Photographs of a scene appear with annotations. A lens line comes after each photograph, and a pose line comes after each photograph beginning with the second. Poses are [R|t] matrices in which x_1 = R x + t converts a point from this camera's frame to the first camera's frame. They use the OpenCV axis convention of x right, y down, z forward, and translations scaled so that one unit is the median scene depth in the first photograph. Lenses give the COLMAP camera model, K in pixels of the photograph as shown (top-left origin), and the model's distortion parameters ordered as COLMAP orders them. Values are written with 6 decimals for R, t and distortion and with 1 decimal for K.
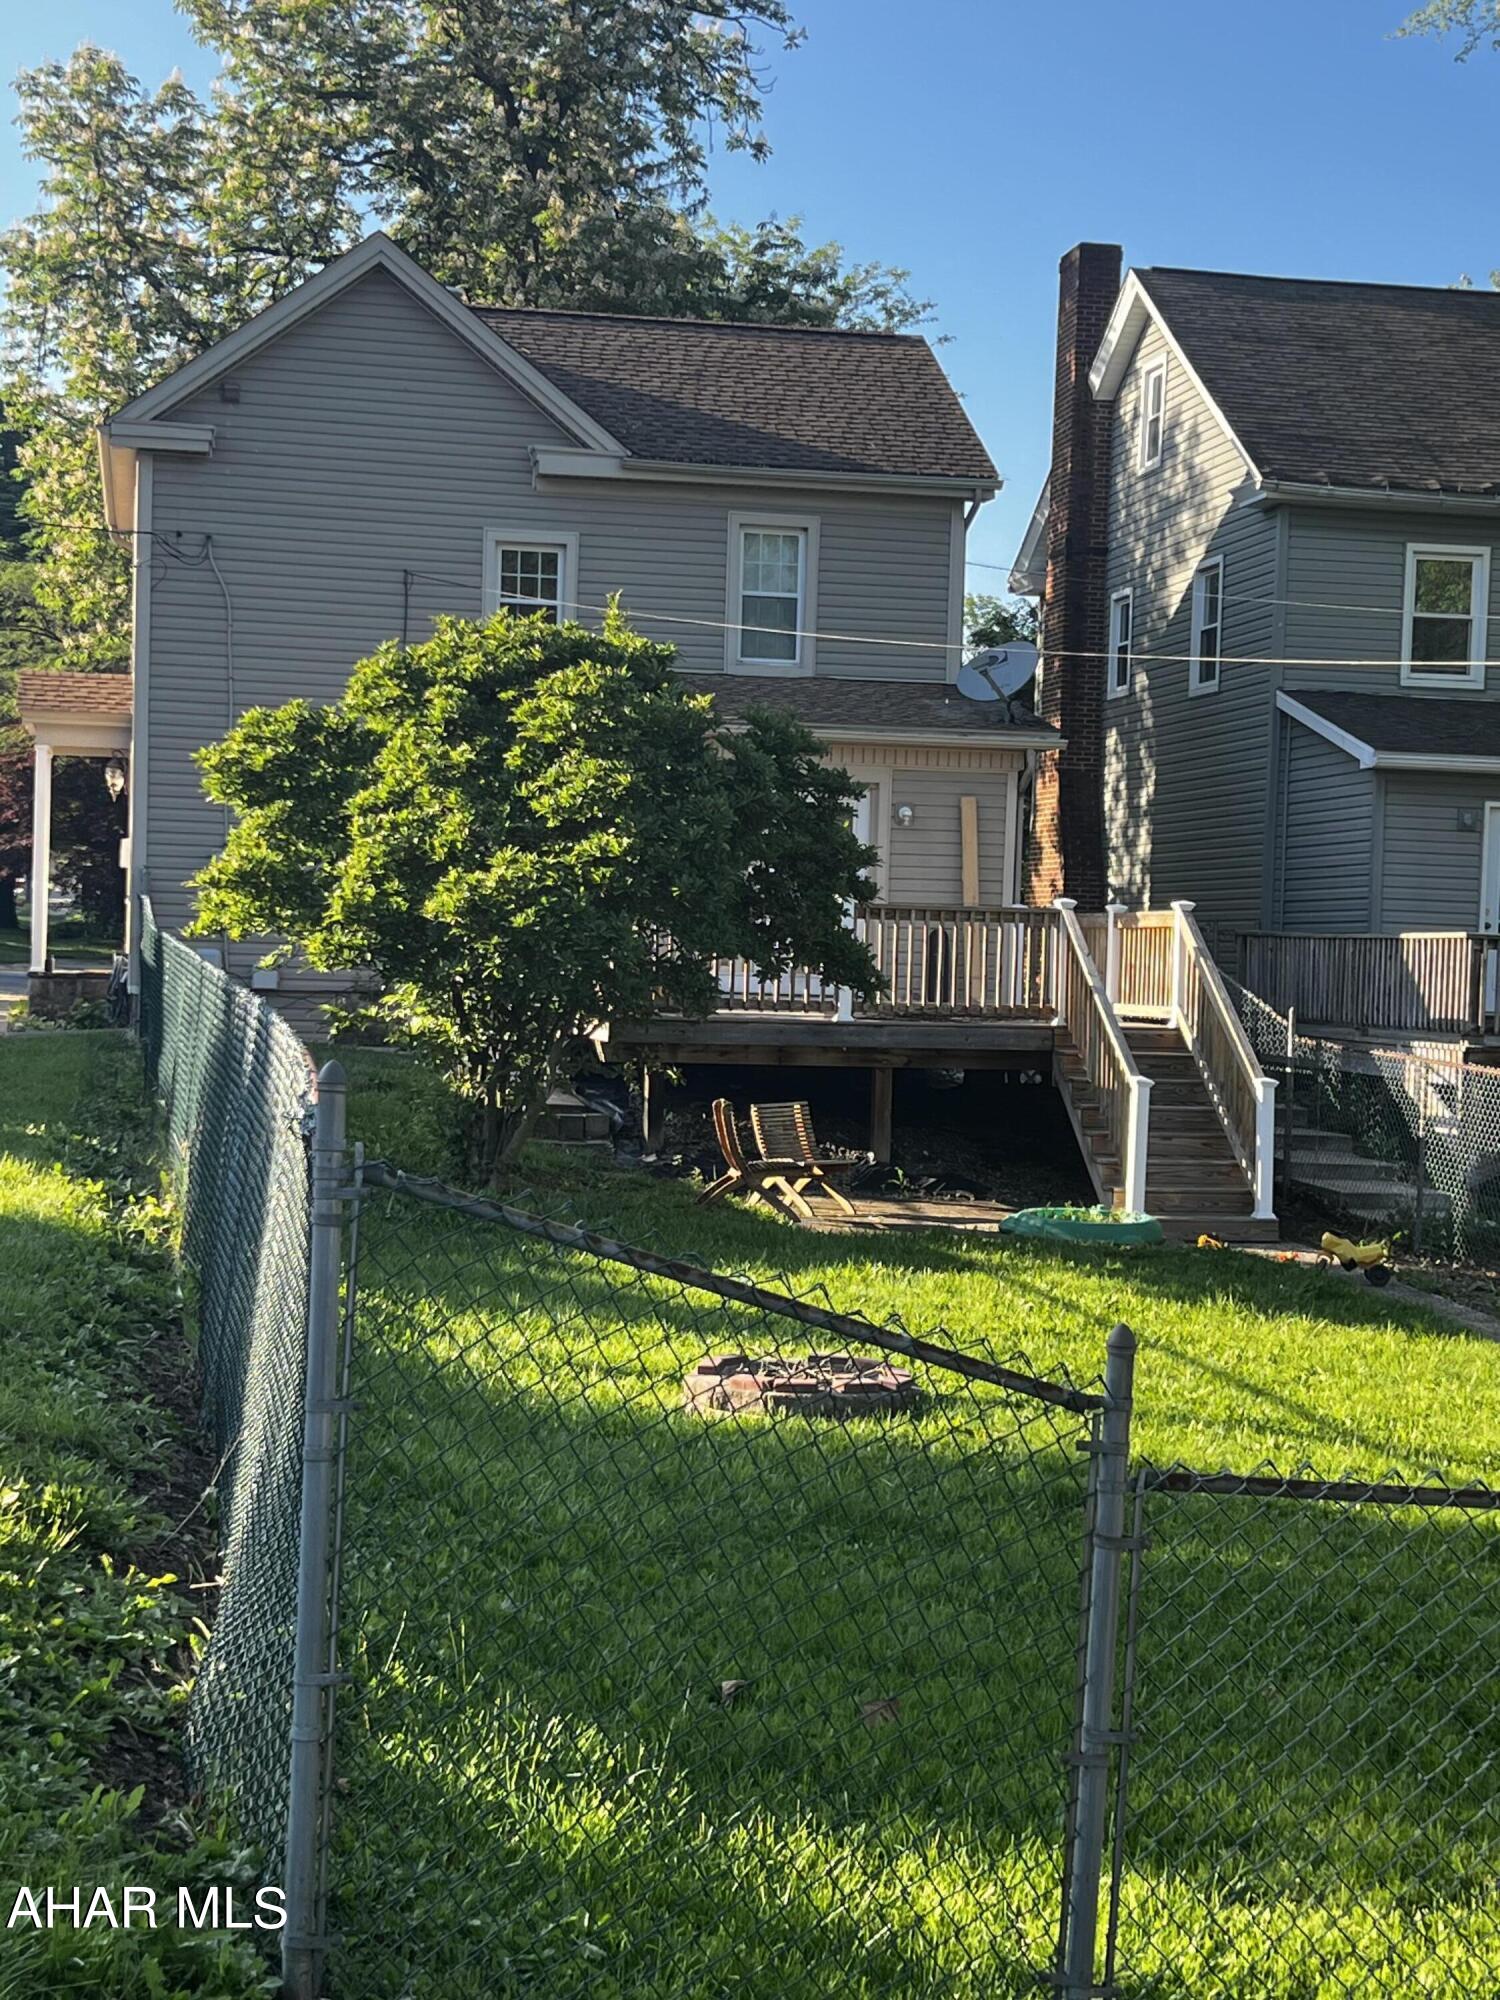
lens RADIAL K [[3079.7, 0, 750.0], [0, 3079.7, 1000.0], [0, 0, 1]] dist [-0.023295, -0.019358]
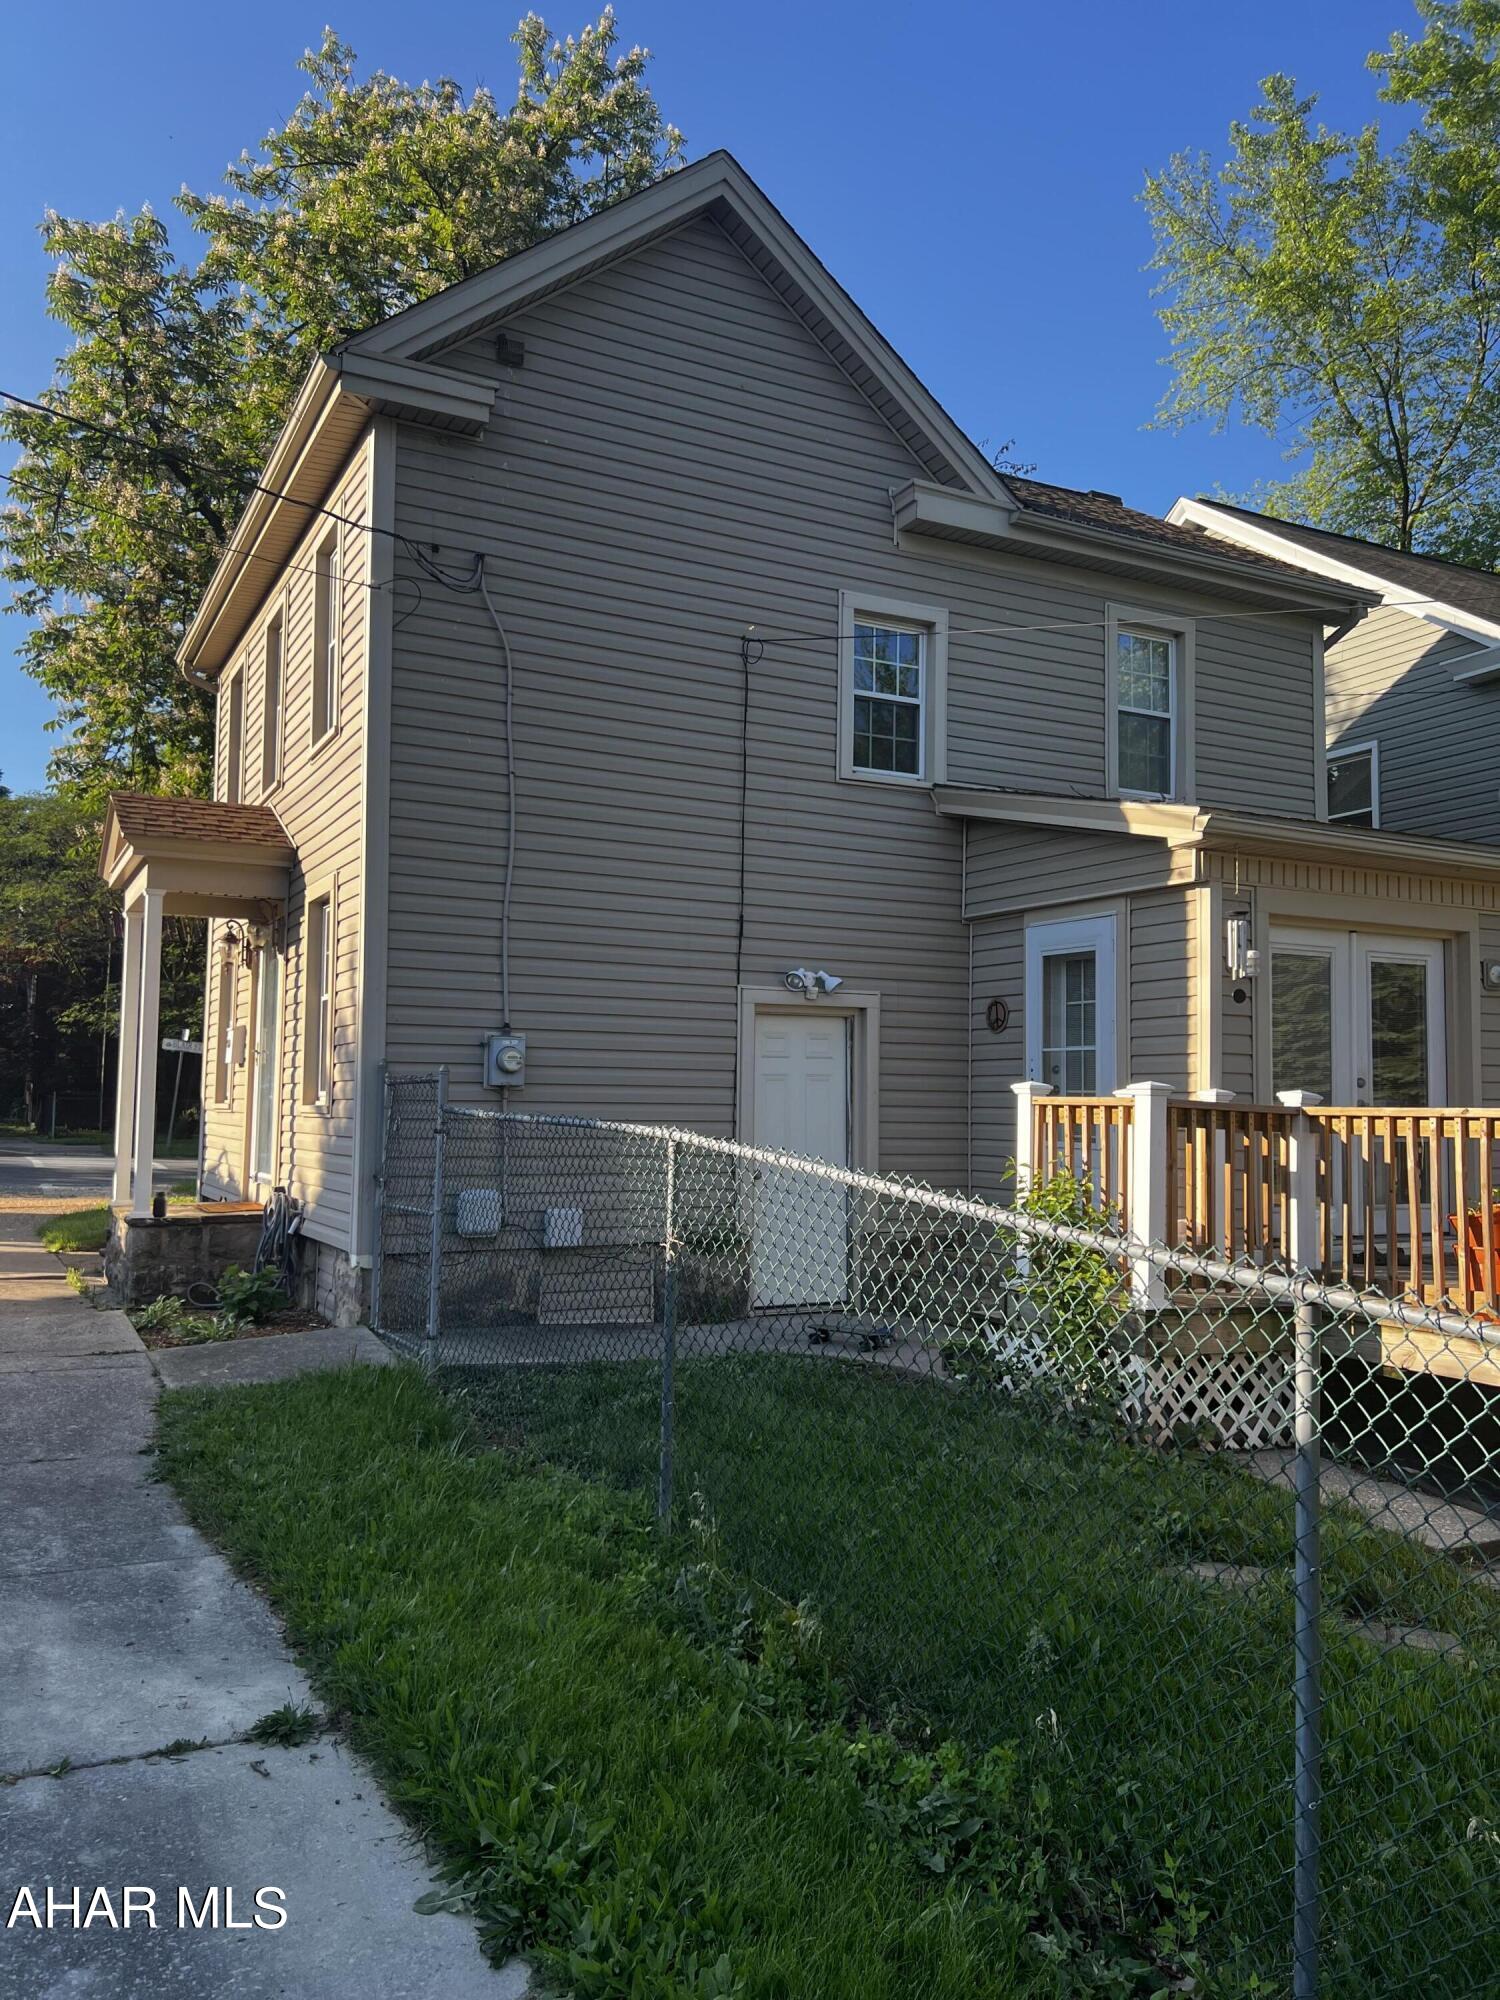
lens RADIAL K [[1507.7, 0, 750.0], [0, 1507.7, 1000.0], [0, 0, 1]] dist [0.001882, 0.000650]
pose [[0.958095, -0.003404, 0.286430, -0.212647], [0.027276, 0.996470, -0.079396, -0.029131], [-0.285149, 0.083881, 0.954806, 0.681717]]
